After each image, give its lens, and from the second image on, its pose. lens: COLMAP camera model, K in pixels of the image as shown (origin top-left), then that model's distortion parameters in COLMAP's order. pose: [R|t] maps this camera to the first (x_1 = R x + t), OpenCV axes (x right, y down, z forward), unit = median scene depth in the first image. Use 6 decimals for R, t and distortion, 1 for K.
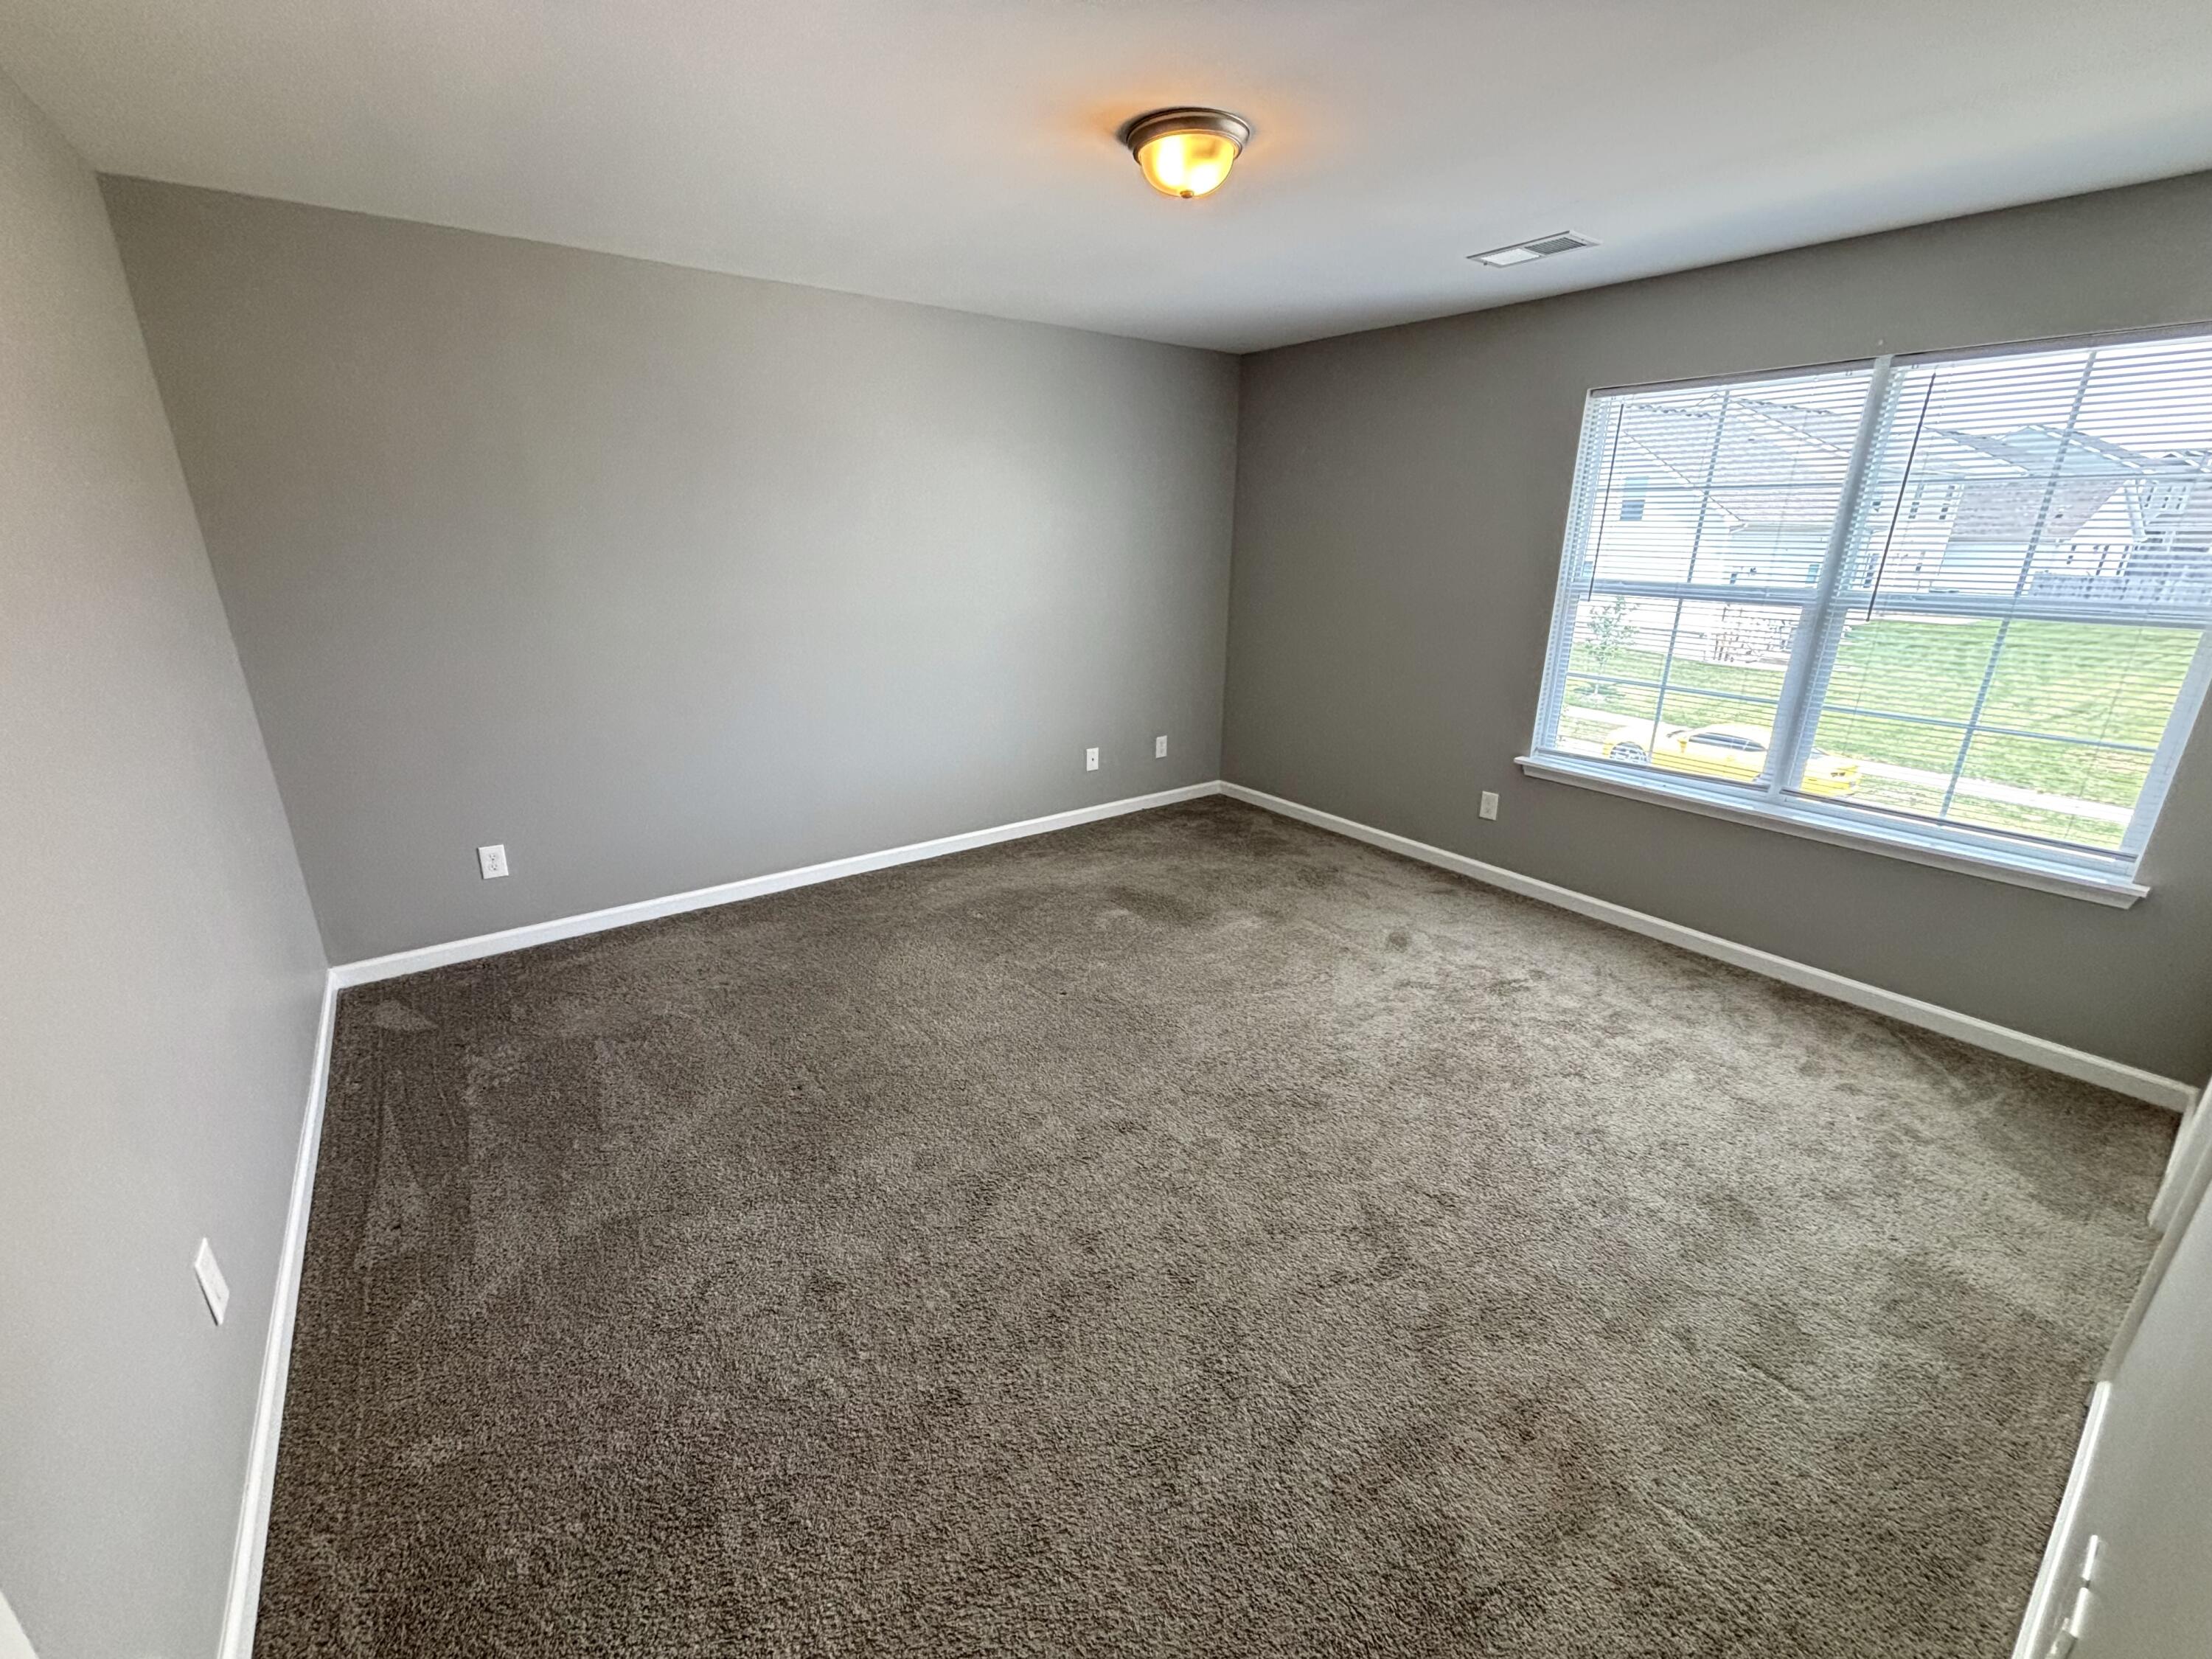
lens RADIAL K [[899.6, 0, 1107.0], [0, 899.6, 823.6], [0, 0, 1]] dist [-0.000850, -0.000086]
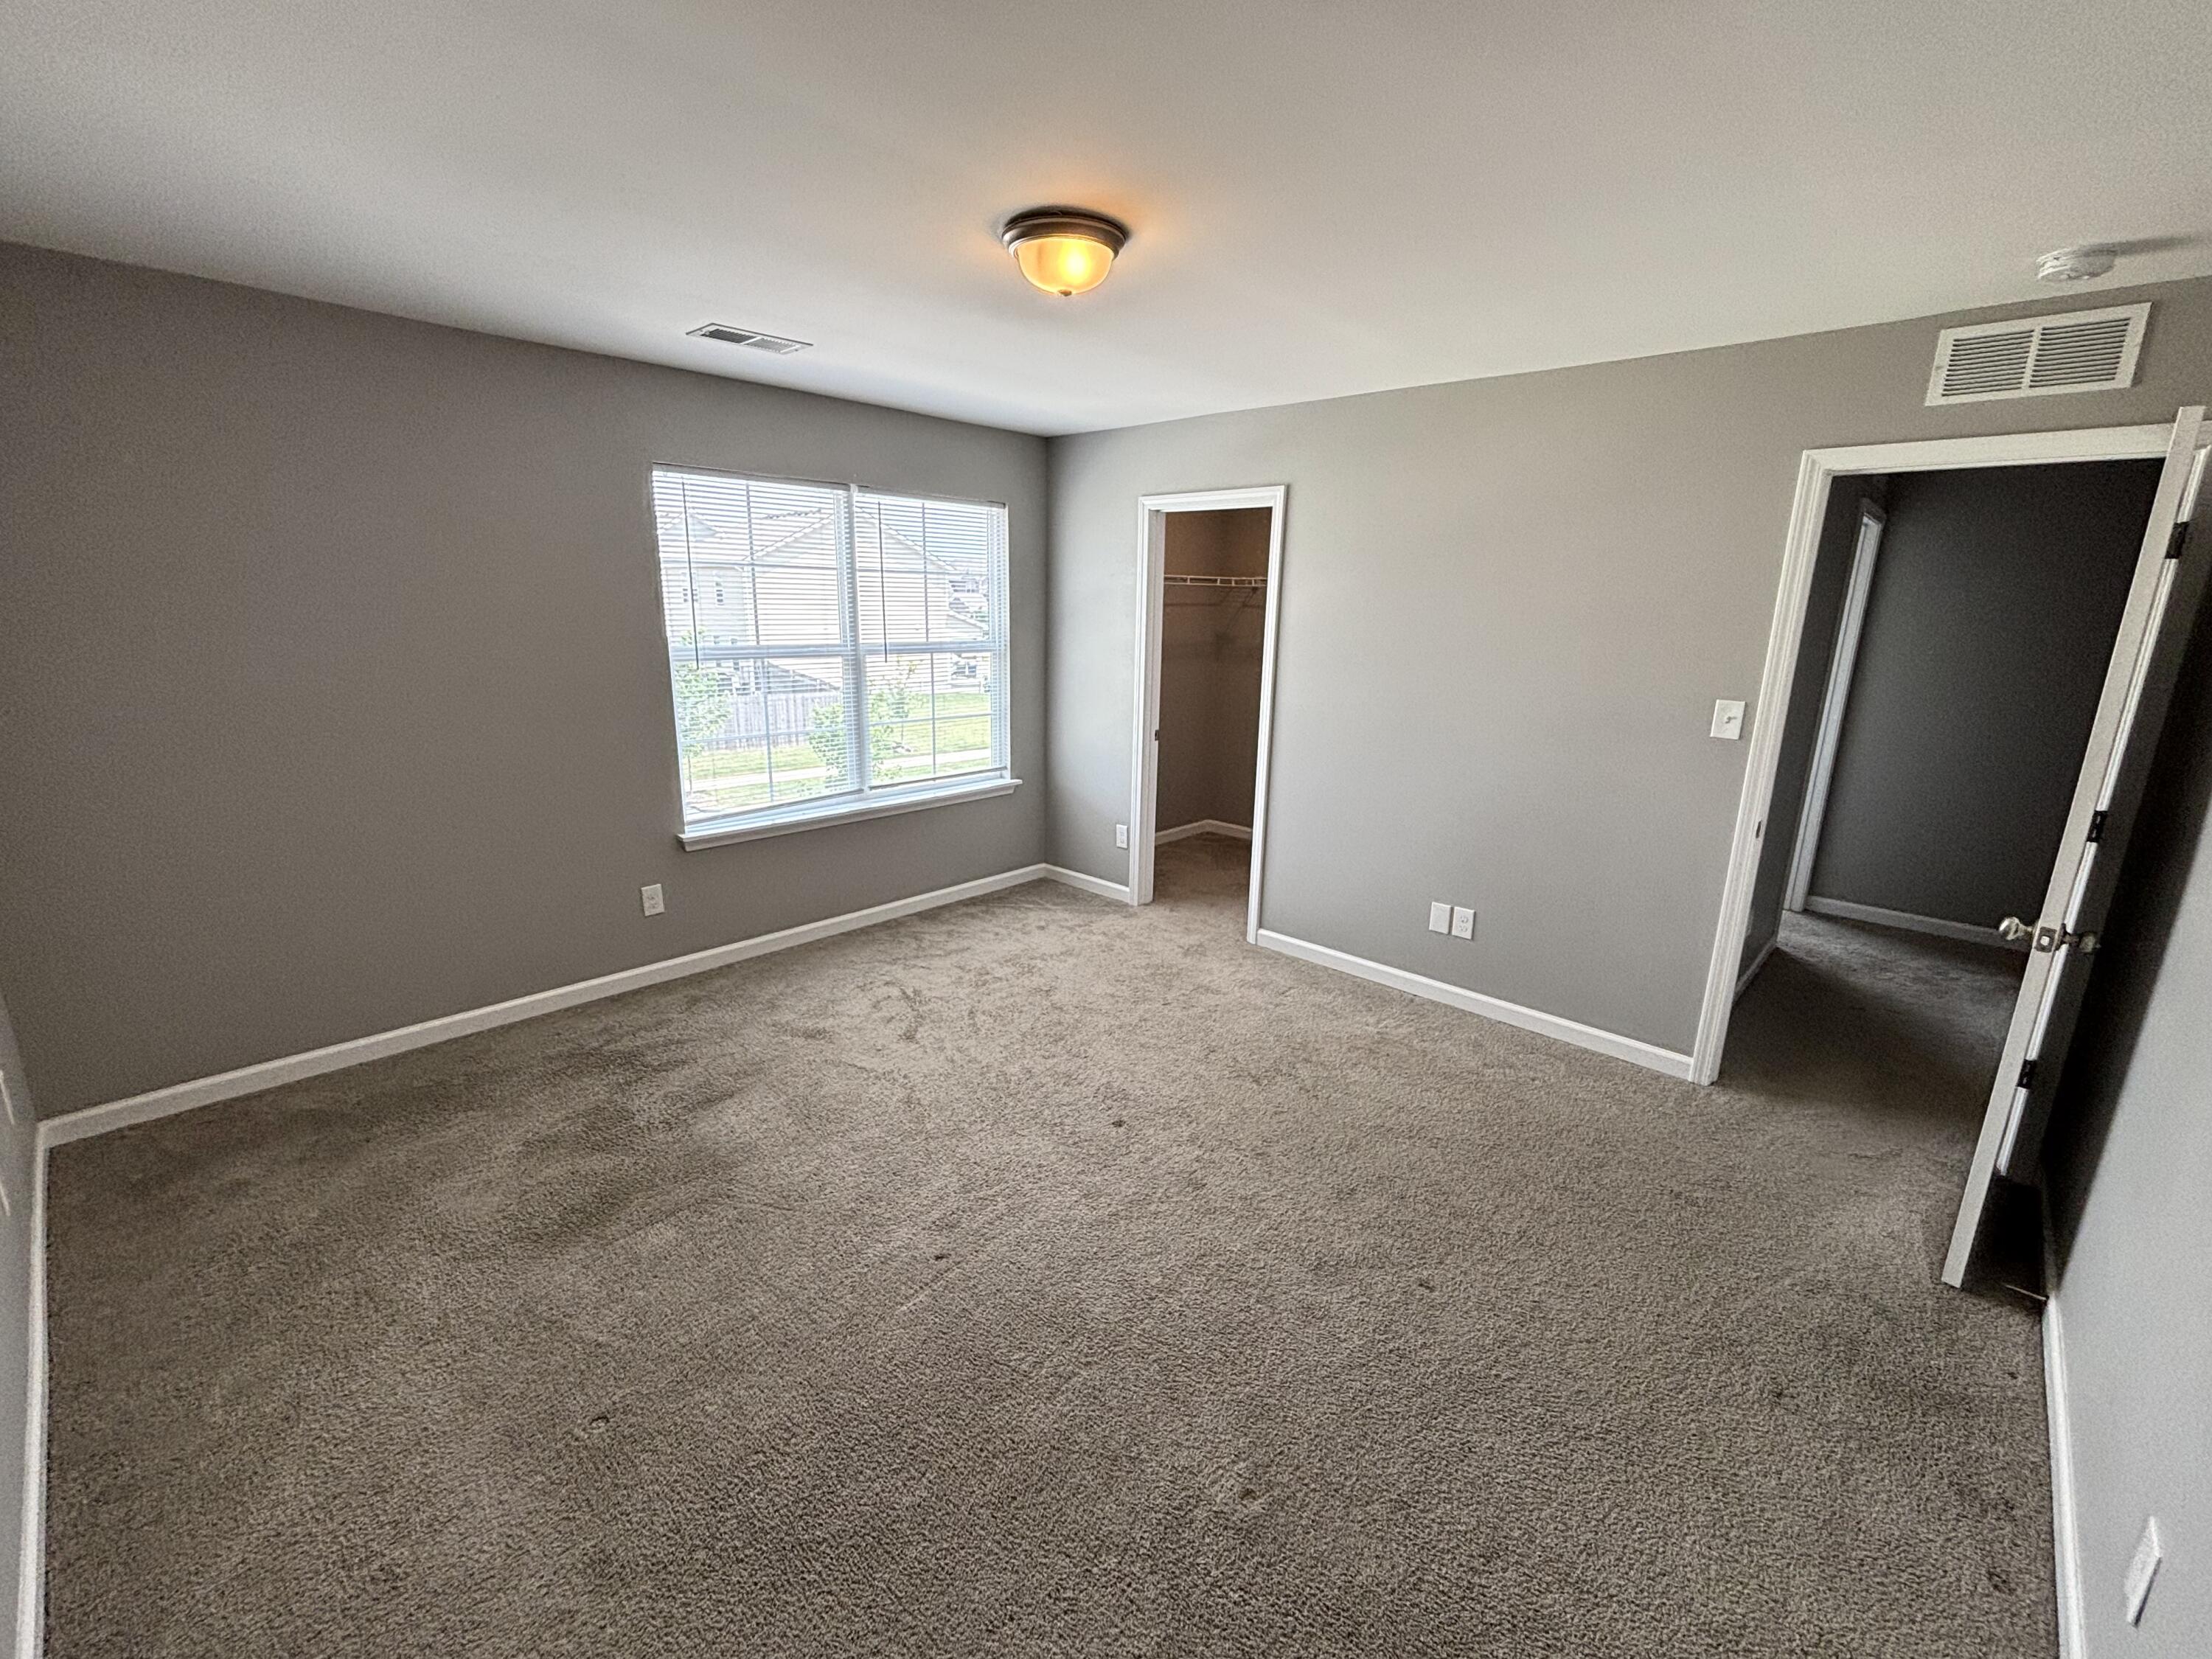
lens RADIAL K [[899.6, 0, 1107.0], [0, 899.6, 823.6], [0, 0, 1]] dist [-0.000850, -0.000086]
pose [[-0.167003, -0.242603, 0.955643, -0.628513], [0.293440, 0.913103, 0.283083, -0.269010], [-0.941277, 0.327700, -0.081302, 0.791736]]
